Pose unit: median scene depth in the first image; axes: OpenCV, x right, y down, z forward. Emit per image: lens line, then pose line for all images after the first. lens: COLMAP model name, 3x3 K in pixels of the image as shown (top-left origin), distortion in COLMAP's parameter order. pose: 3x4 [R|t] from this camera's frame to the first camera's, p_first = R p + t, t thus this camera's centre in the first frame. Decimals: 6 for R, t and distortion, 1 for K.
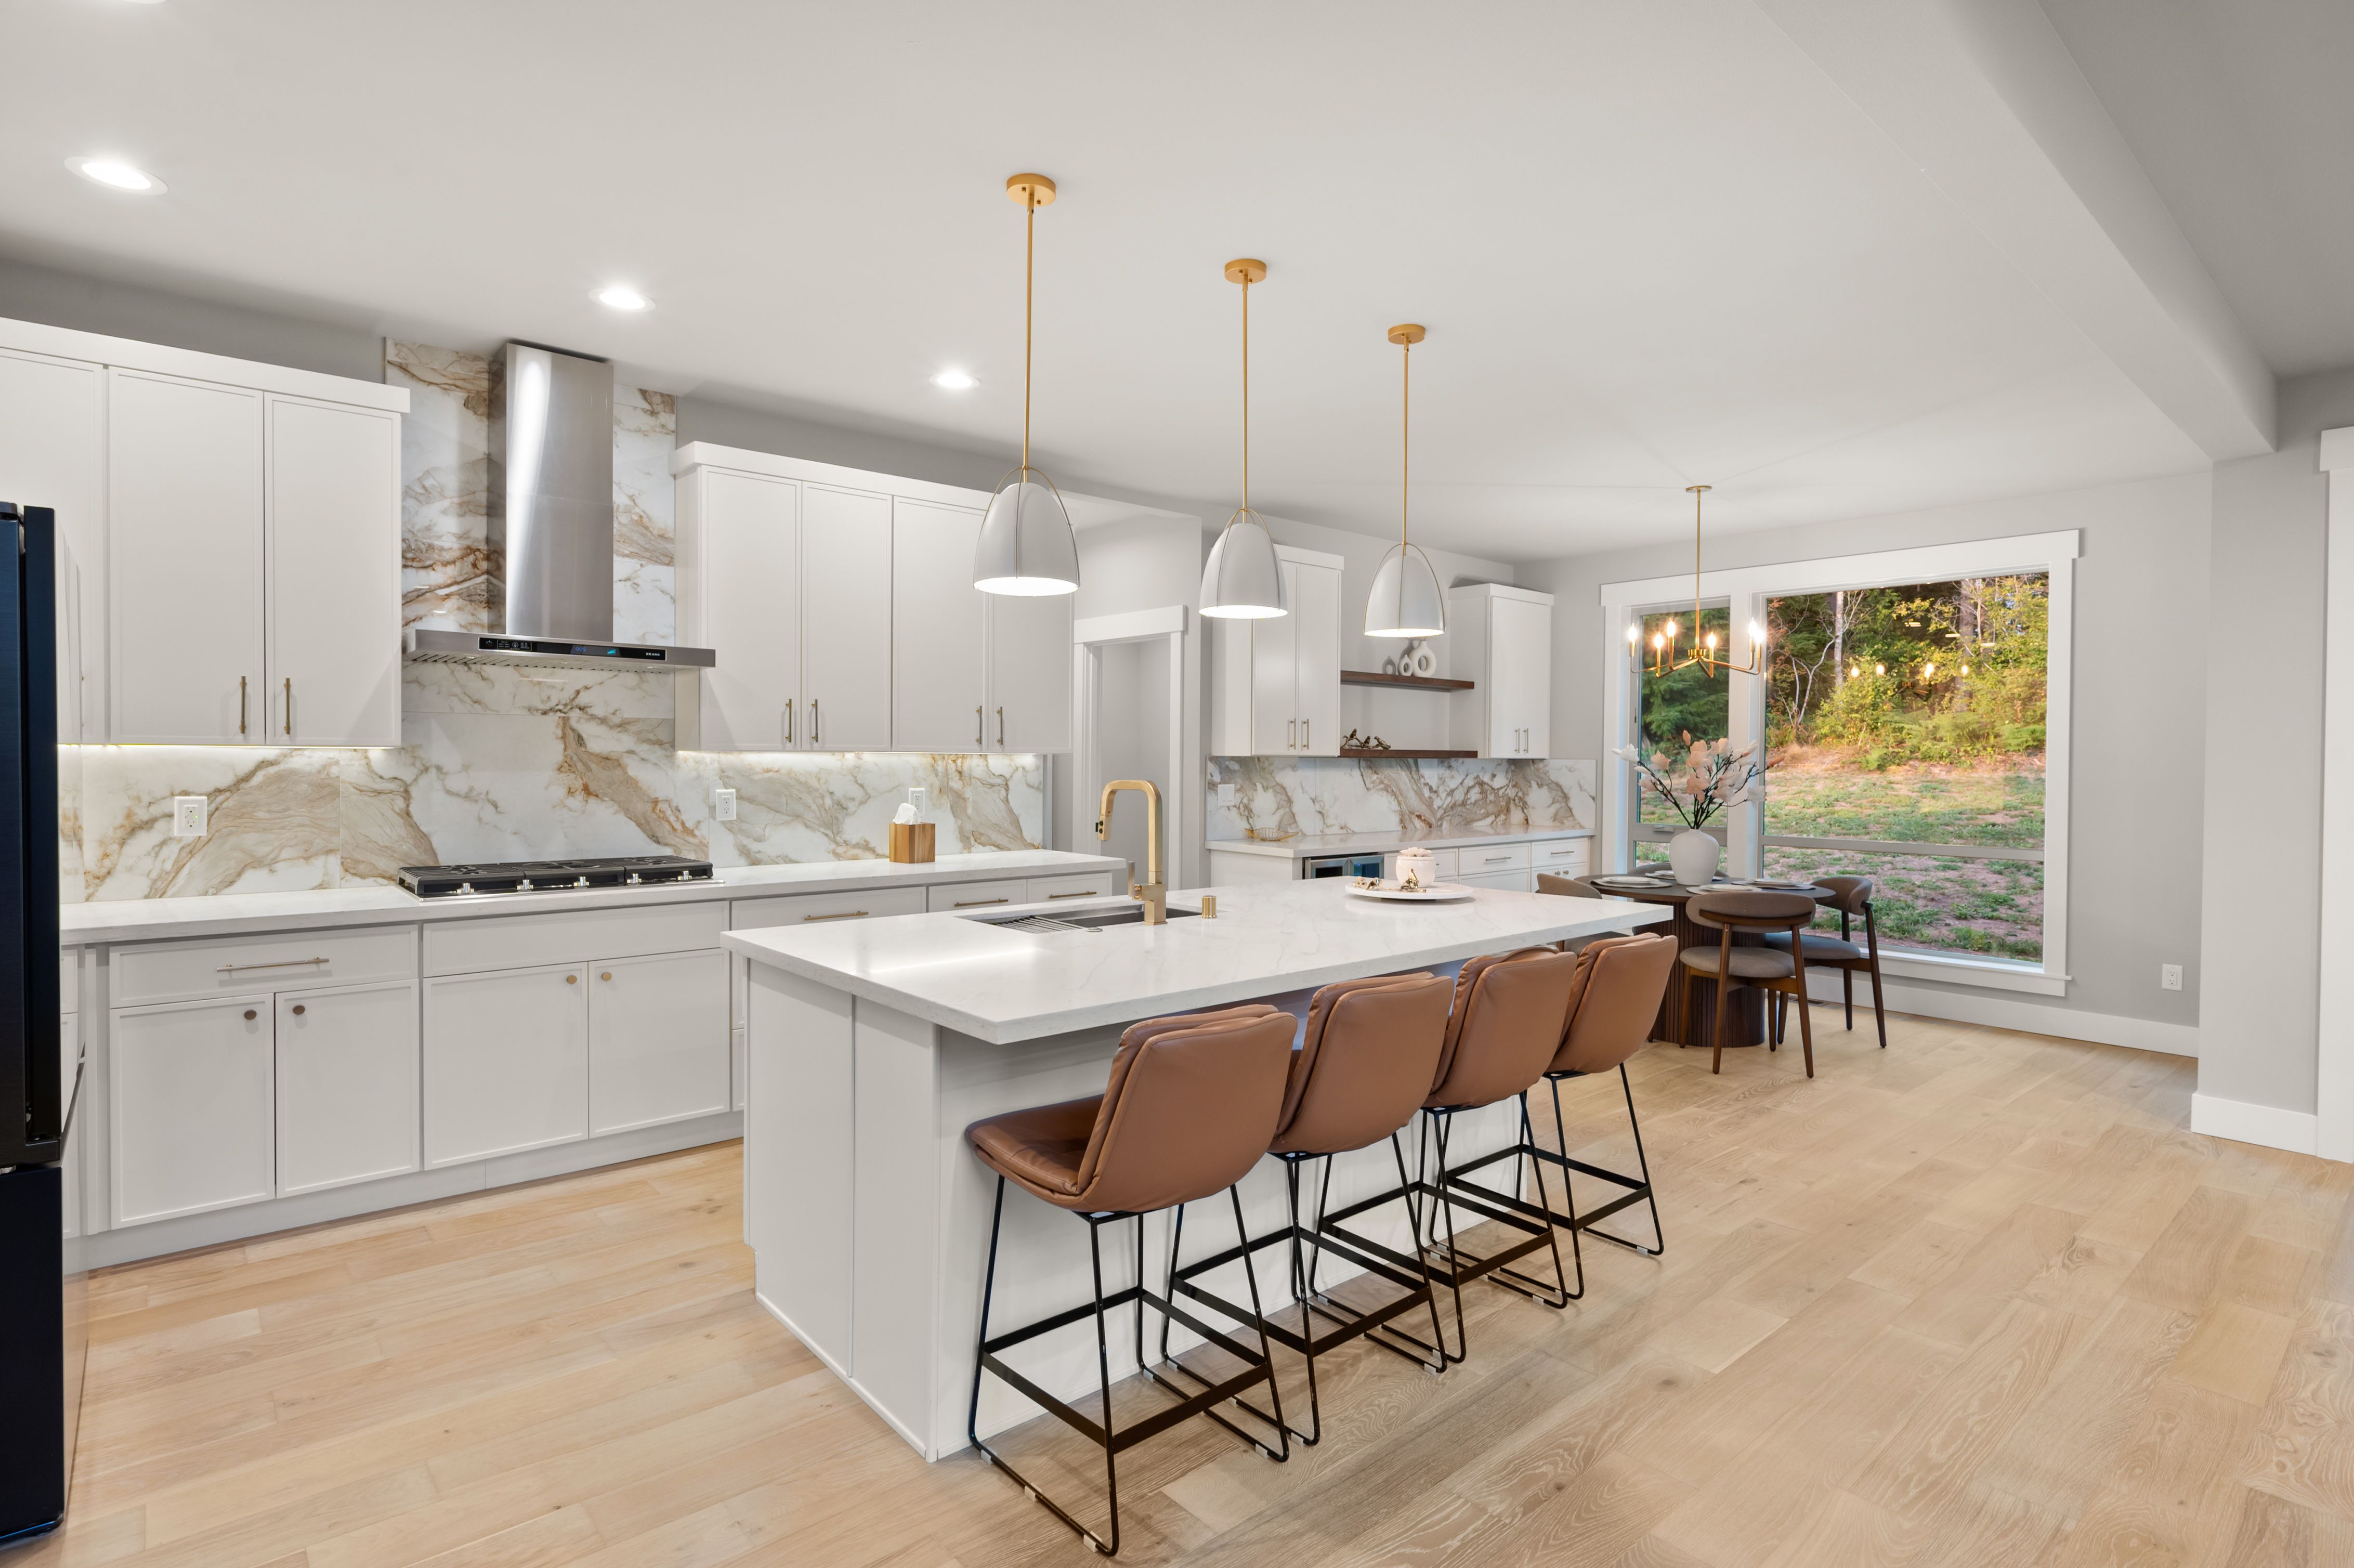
lens RADIAL K [[1175.6, 0, 1183.2], [0, 1175.6, 776.4], [0, 0, 1]] dist [-0.000170, -0.000692]
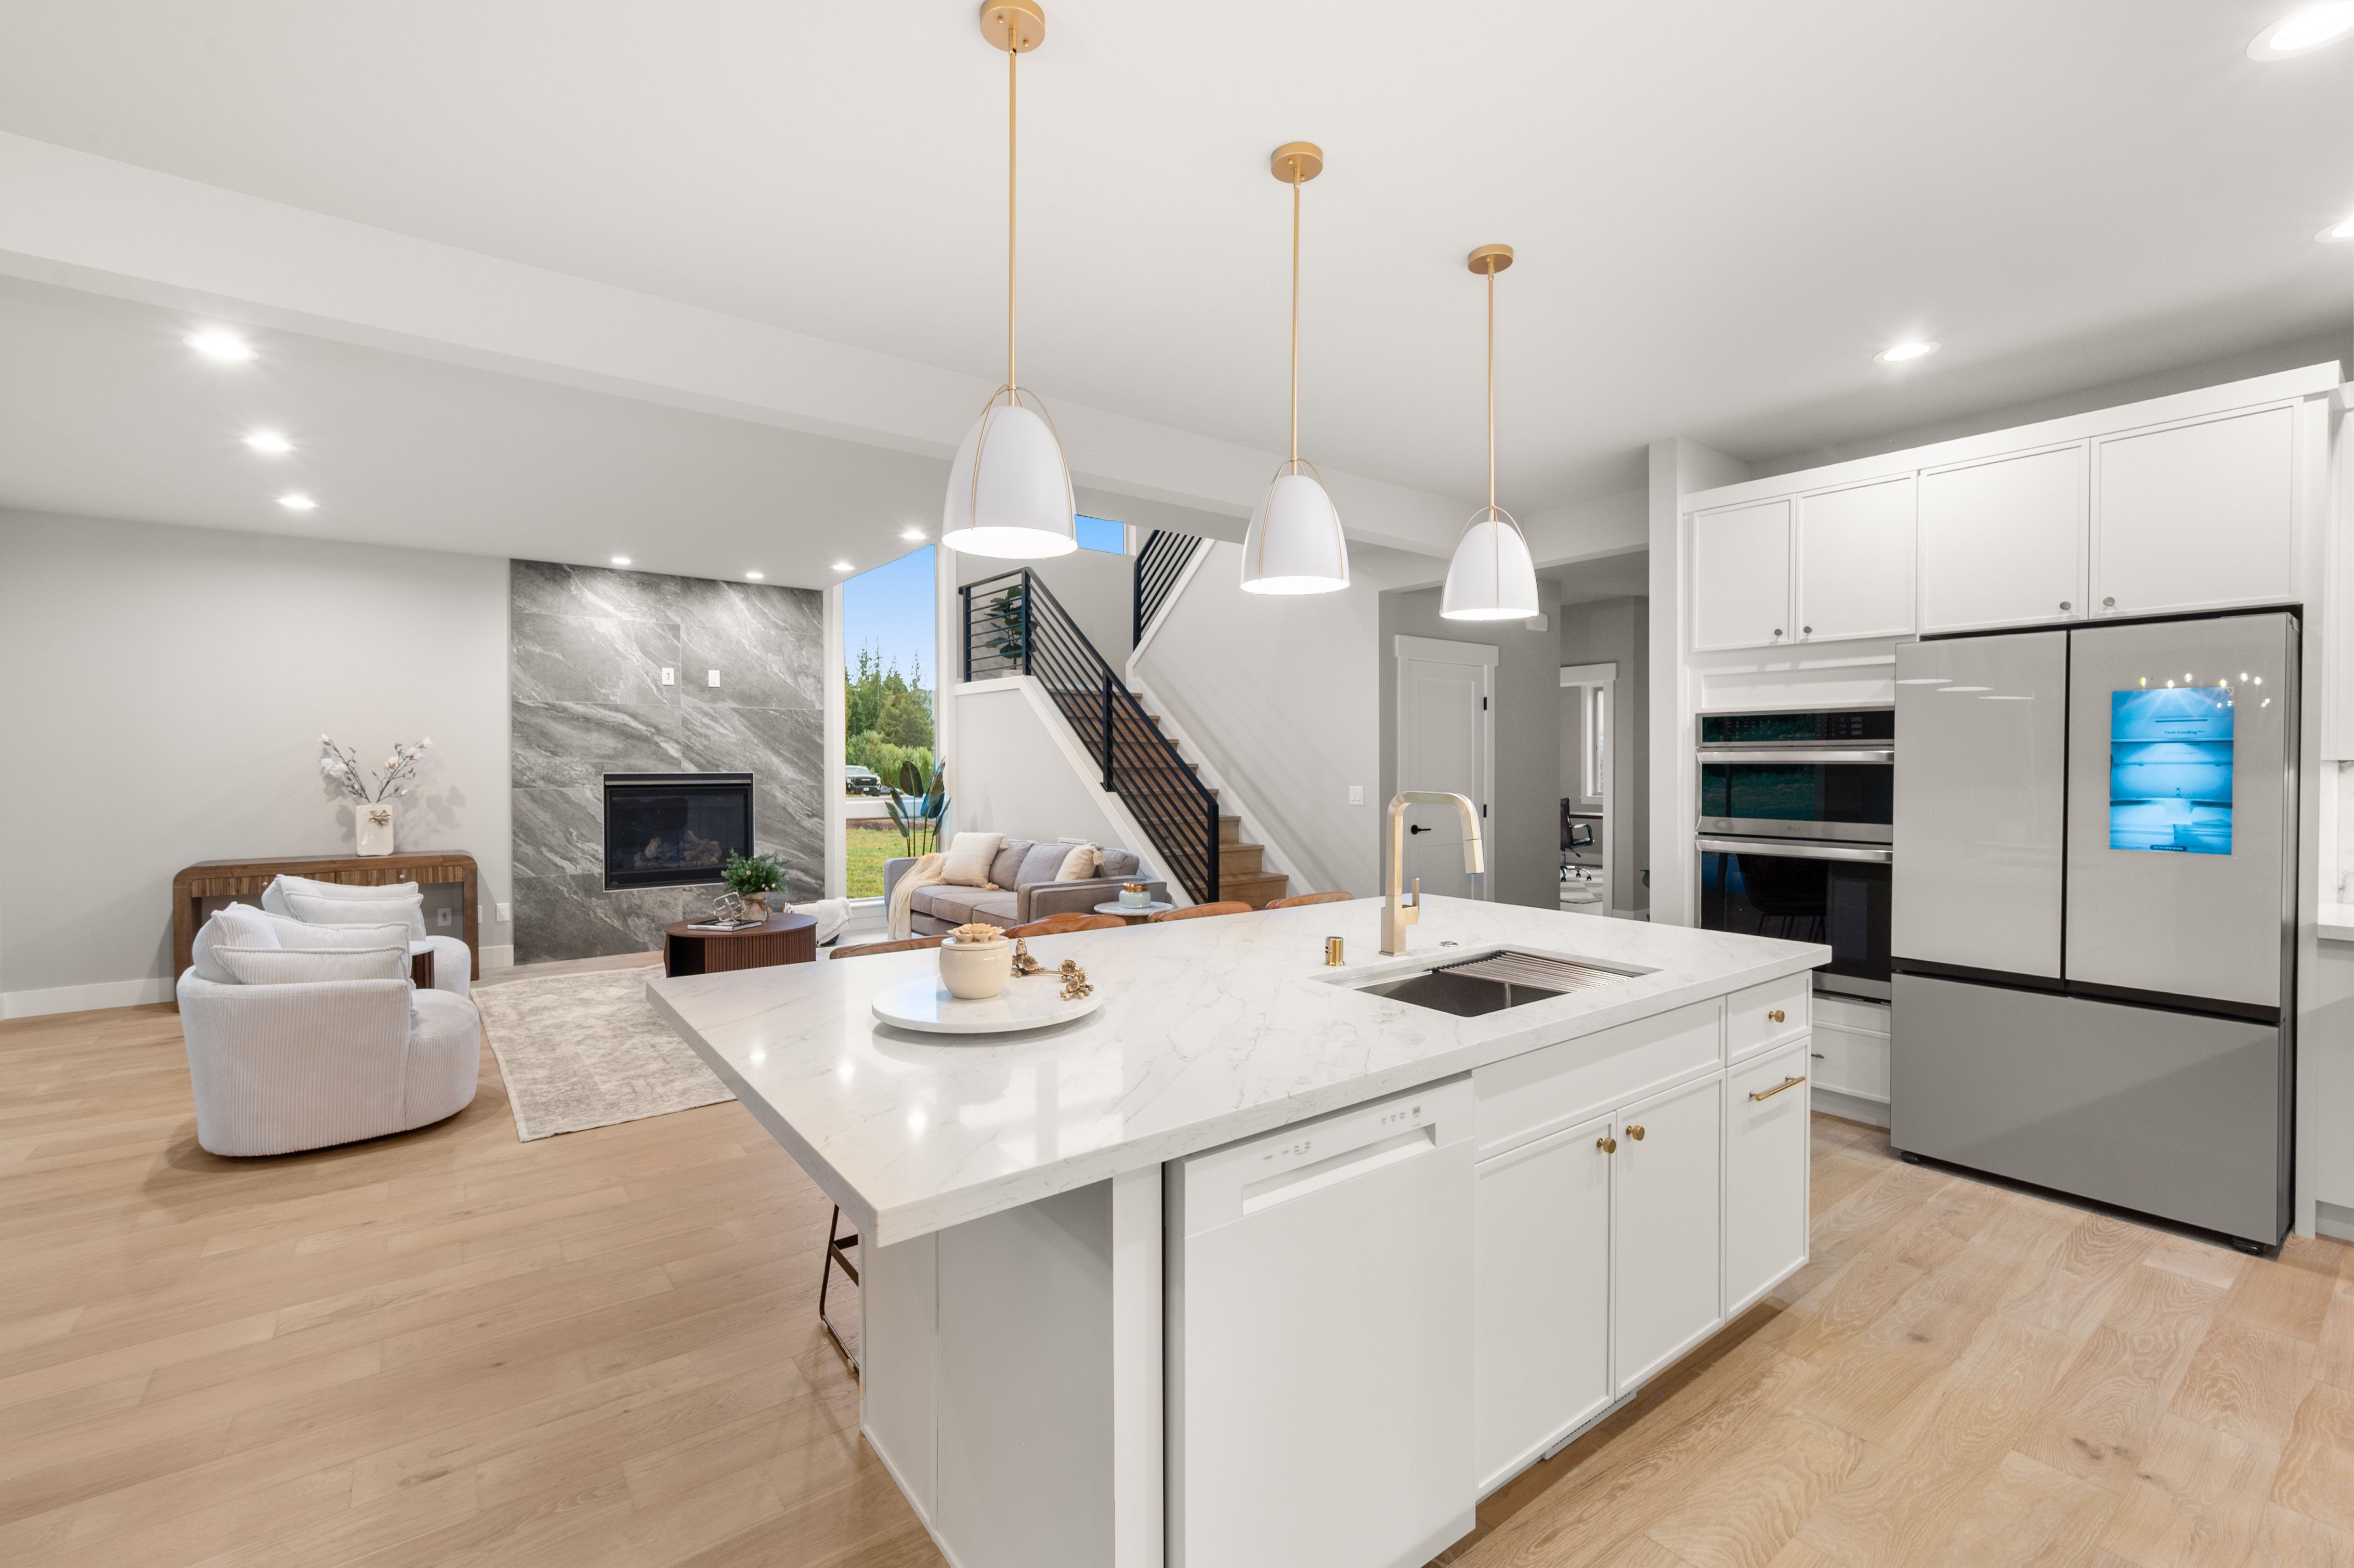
lens RADIAL K [[1008.5, 0, 1184.4], [0, 1008.5, 776.2], [0, 0, 1]] dist [0.000445, -0.000256]
pose [[-0.997683, -0.007072, 0.067659, 0.057230], [-0.005105, 0.999560, 0.029203, -0.019795], [-0.067836, 0.028790, -0.997281, 1.209239]]
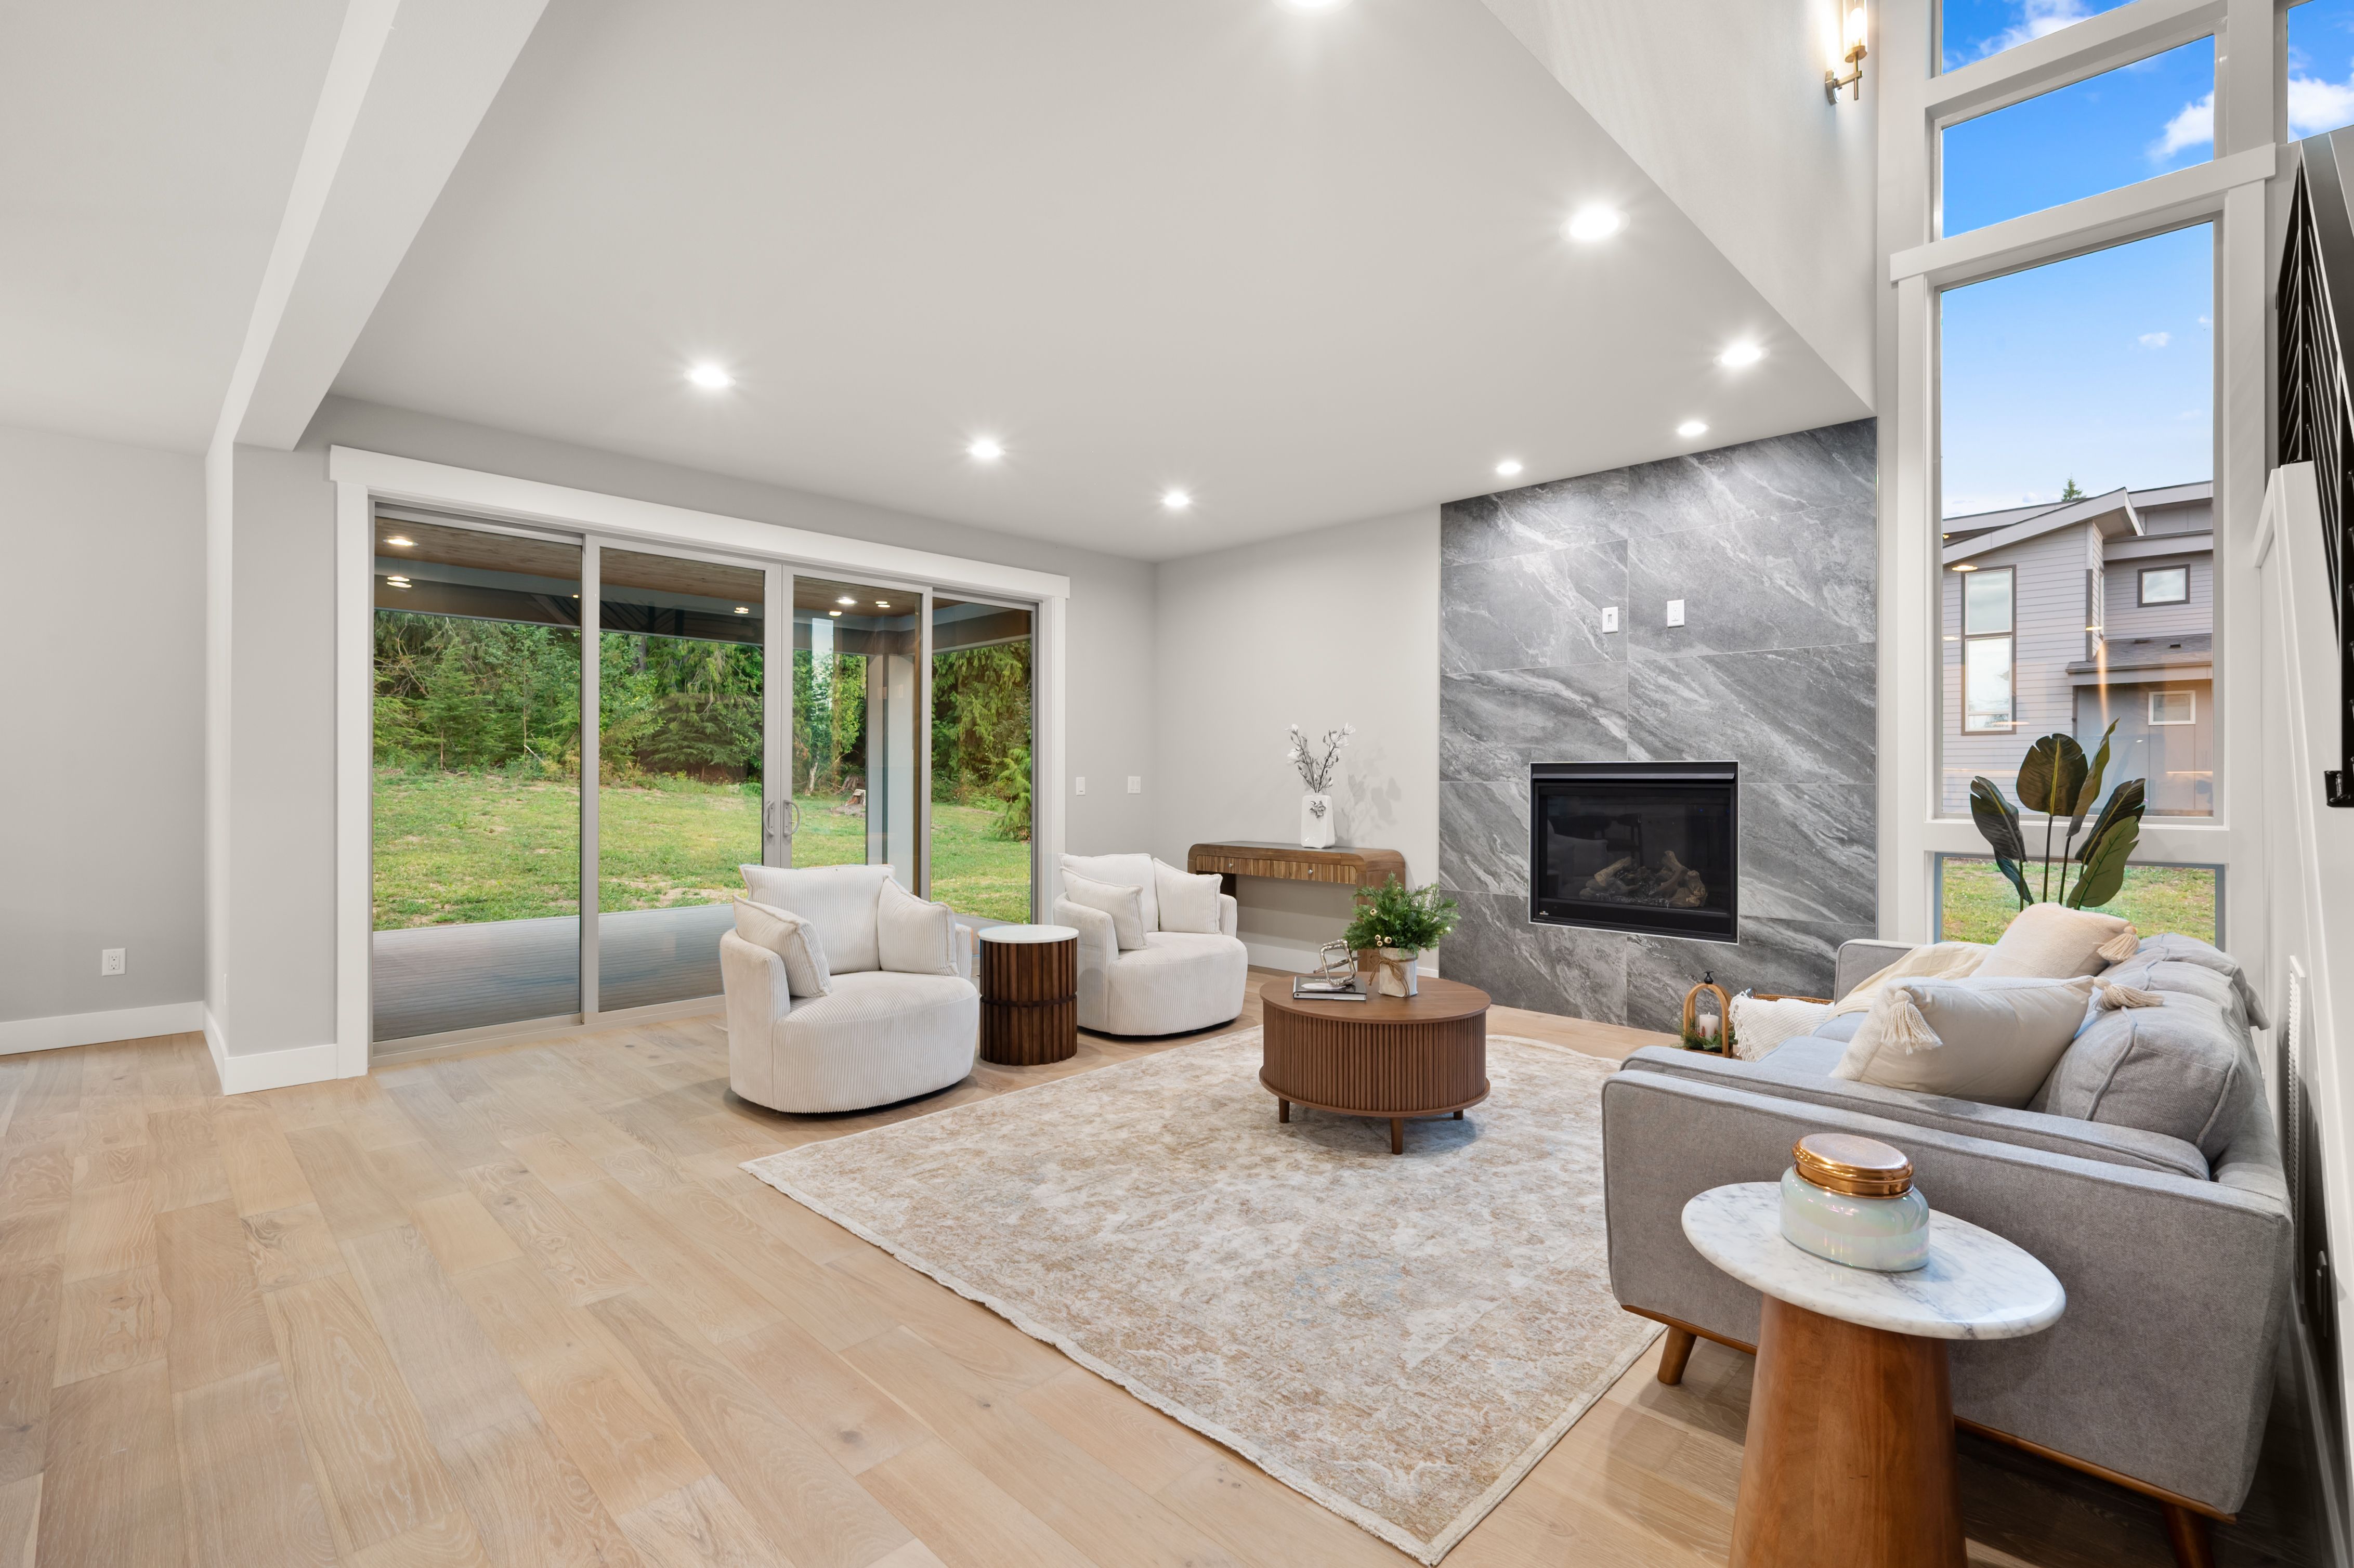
lens RADIAL K [[1050.6, 0, 1185.9], [0, 1050.6, 776.6], [0, 0, 1]] dist [-0.001266, -0.000055]
pose [[-0.077362, -0.007005, 0.996978, -0.106091], [0.012416, 0.999891, 0.007989, 0.026455], [-0.996926, 0.012996, -0.077266, 0.218157]]
